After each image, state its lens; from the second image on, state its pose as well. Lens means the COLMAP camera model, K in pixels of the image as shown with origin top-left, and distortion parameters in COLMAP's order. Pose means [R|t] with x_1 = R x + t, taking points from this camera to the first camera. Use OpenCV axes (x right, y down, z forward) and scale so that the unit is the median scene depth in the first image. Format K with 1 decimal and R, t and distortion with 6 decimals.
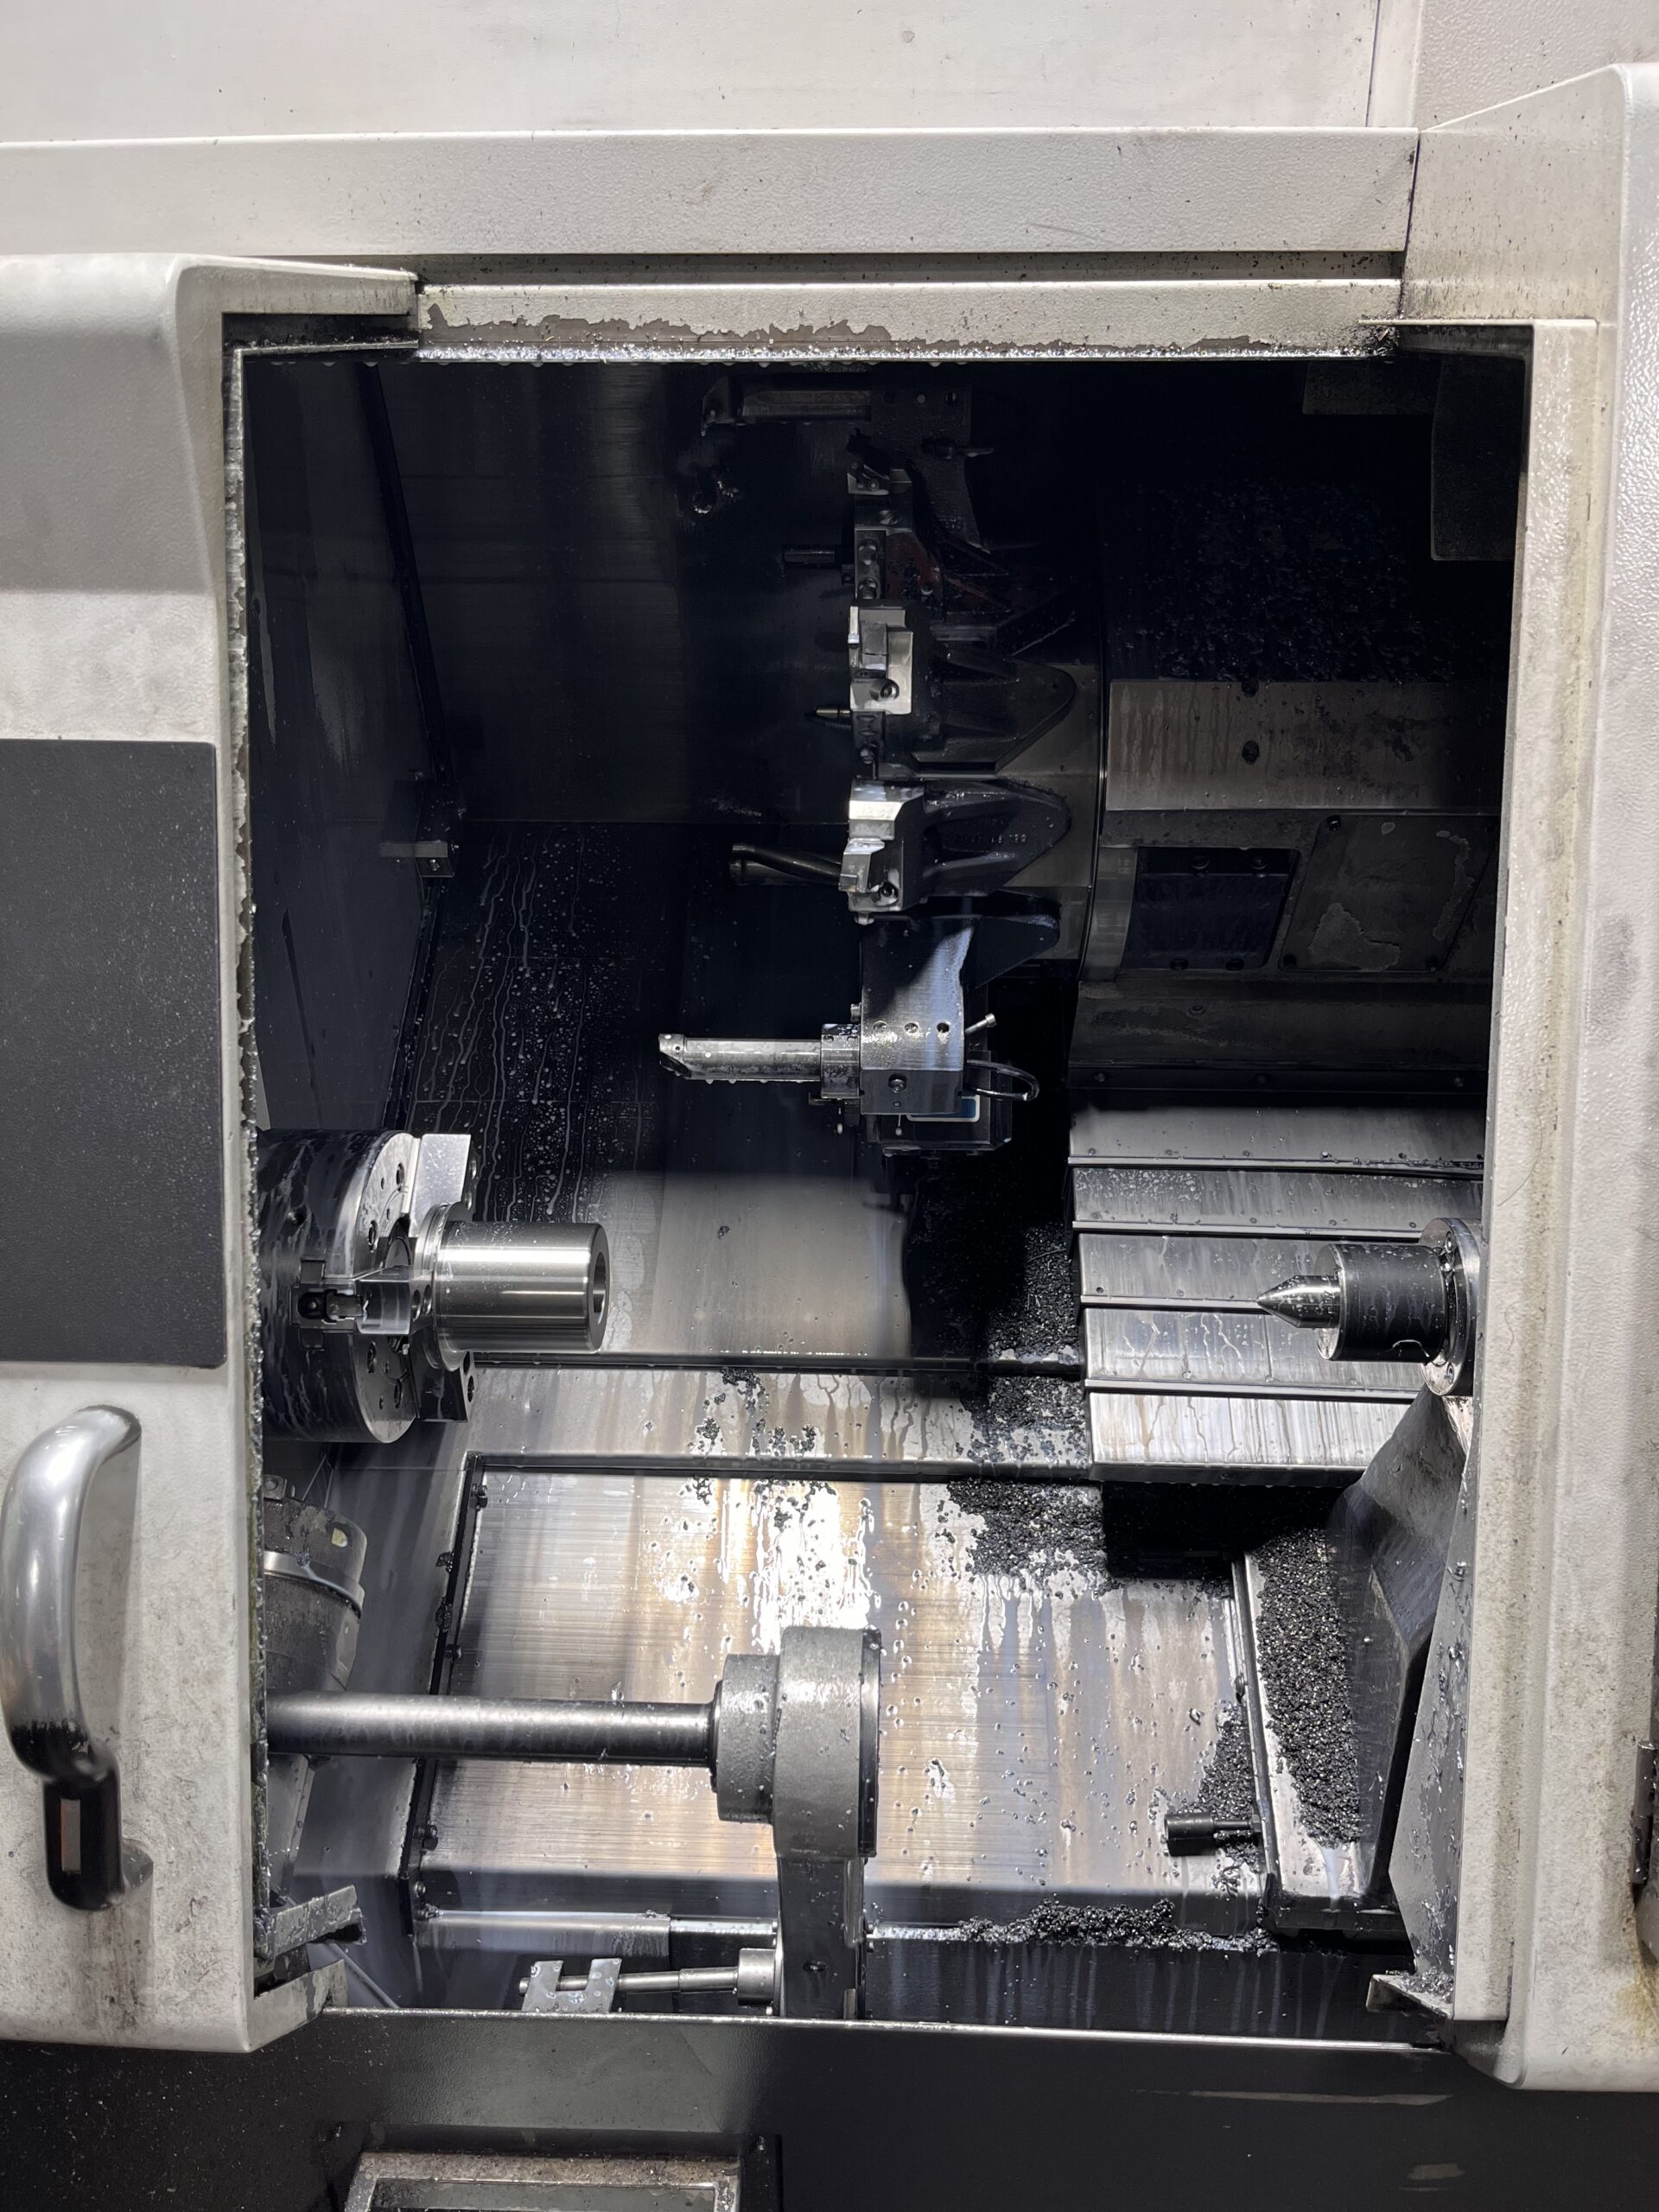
lens RADIAL K [[1702.8, 0, 812.8], [0, 1702.8, 1106.4], [0, 0, 1]] dist [0.030877, -0.051533]
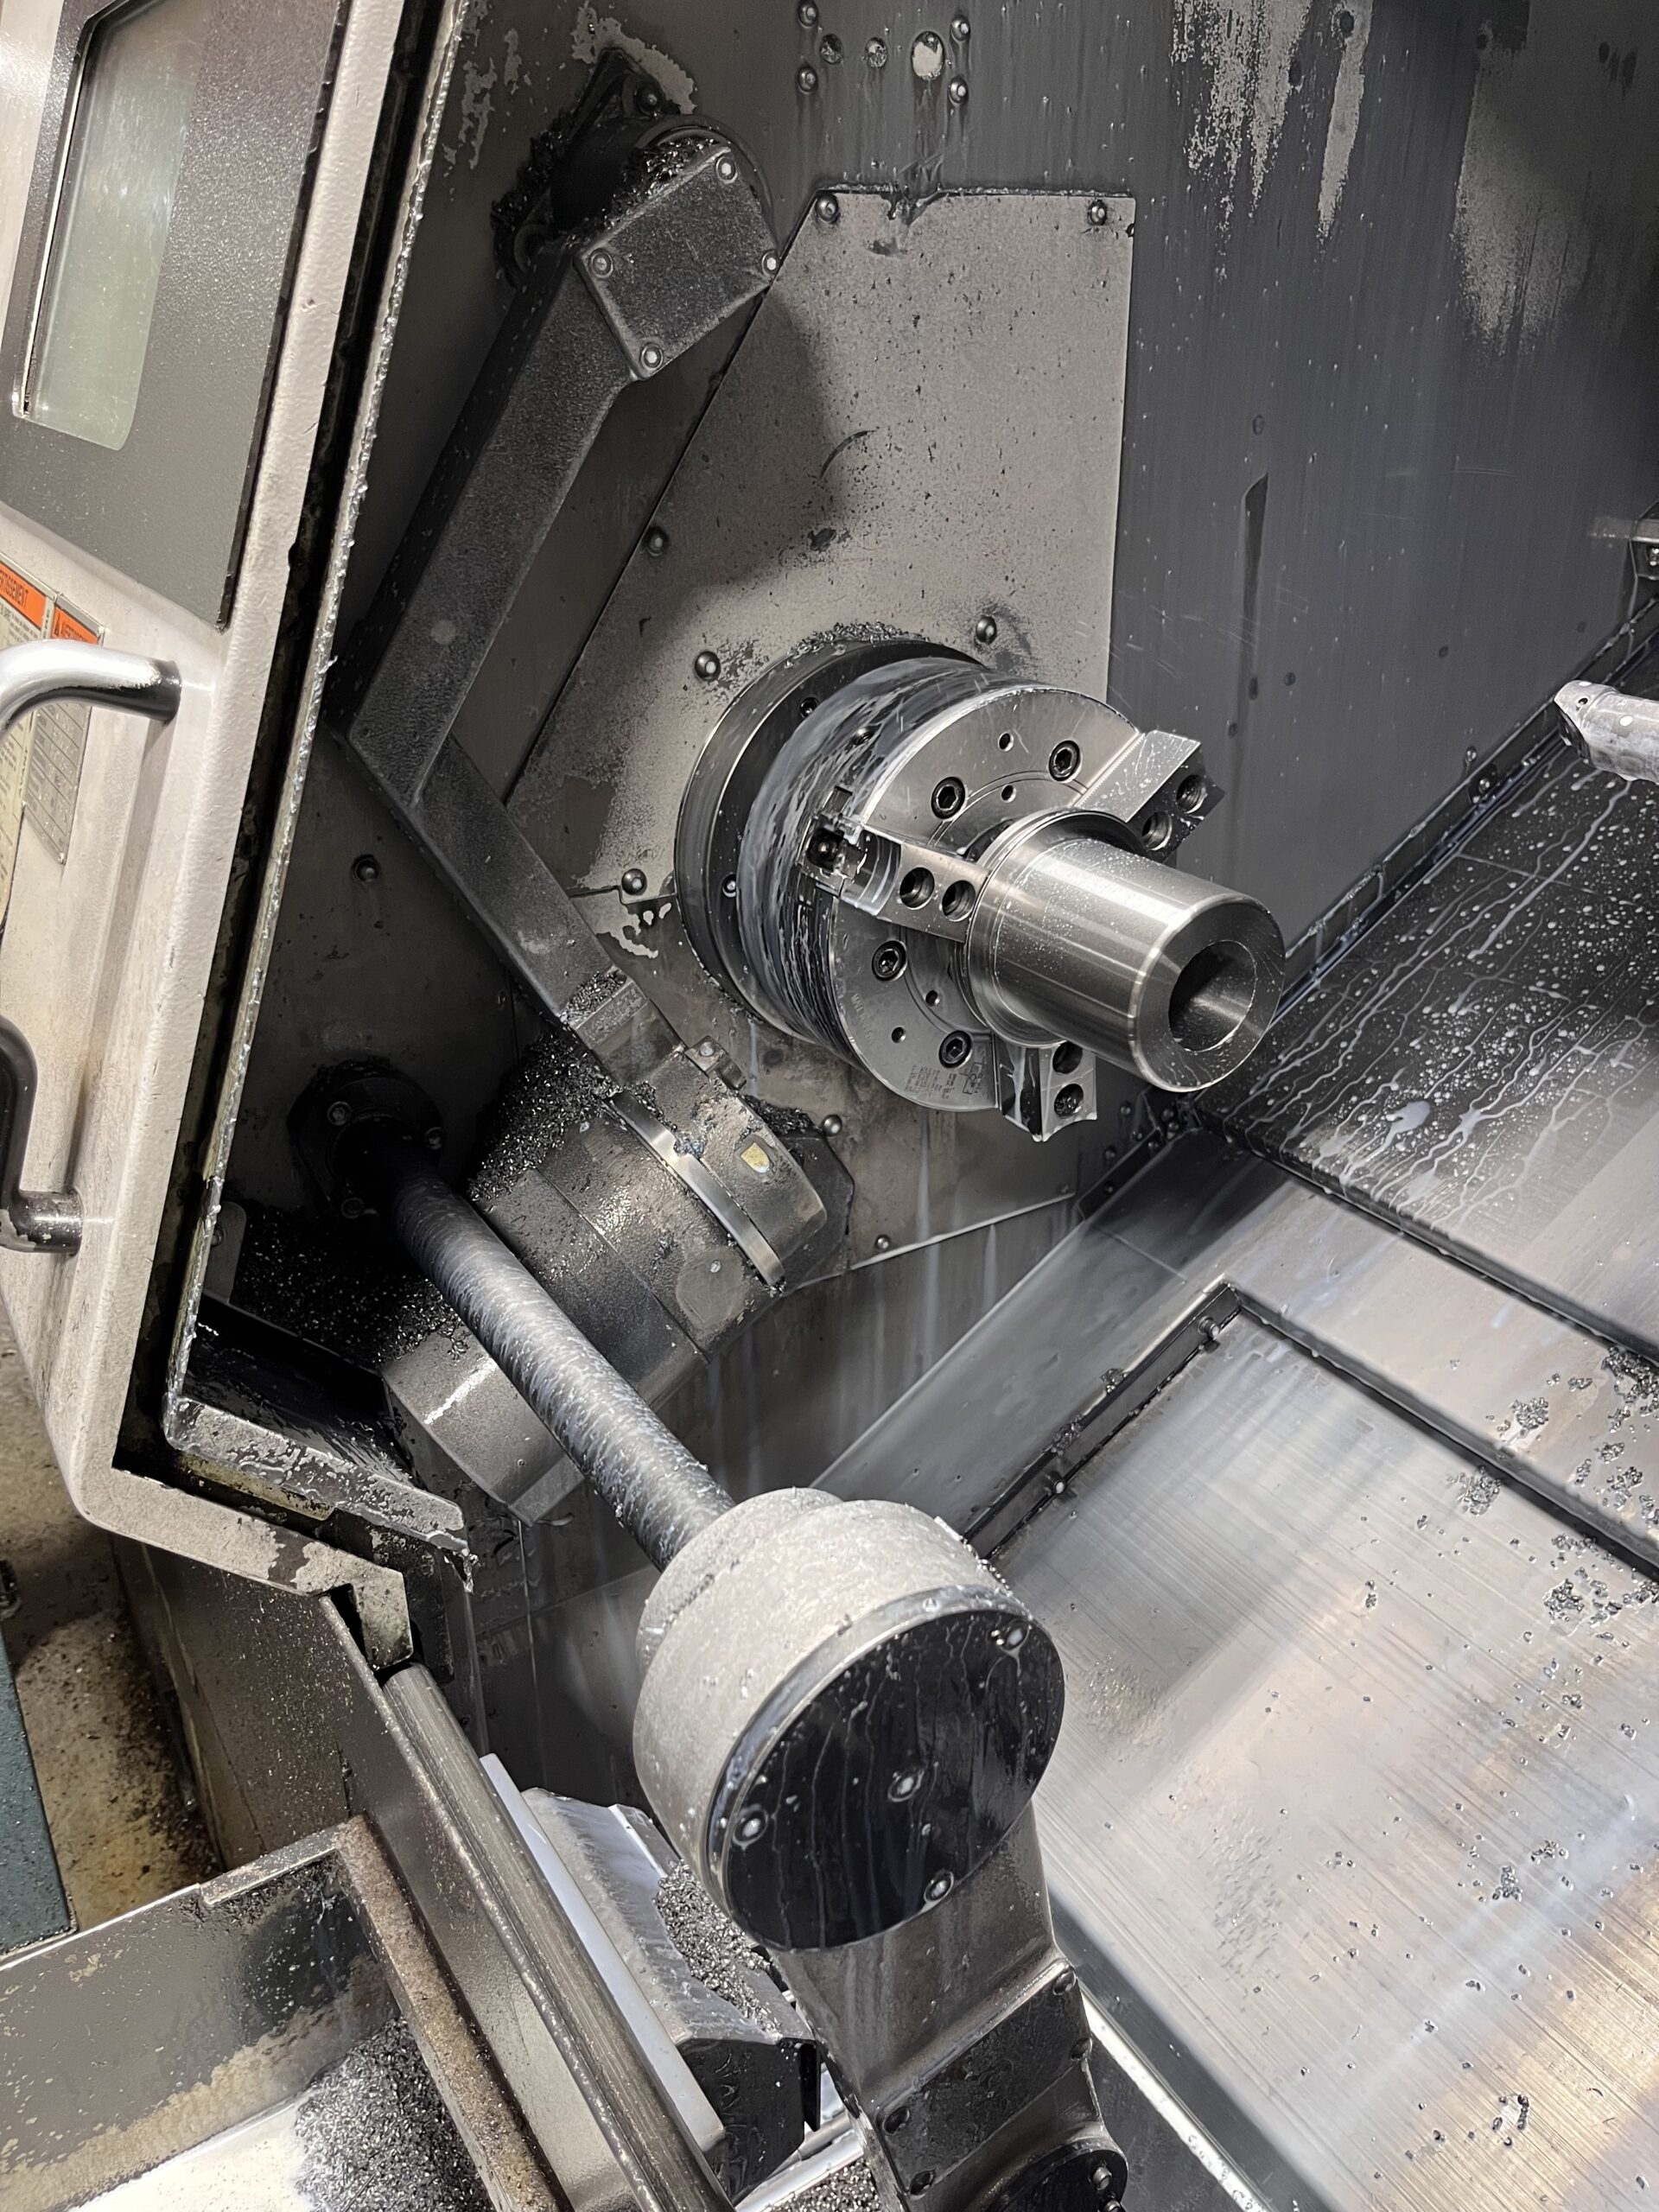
lens RADIAL K [[1702.8, 0, 832.6], [0, 1702.8, 1110.1], [0, 0, 1]] dist [0.030877, -0.051533]
pose [[0.569839, 0.357158, -0.740082, 0.214996], [-0.342292, 0.921924, 0.181361, 0.063140], [0.747074, 0.149977, 0.647601, 0.396551]]
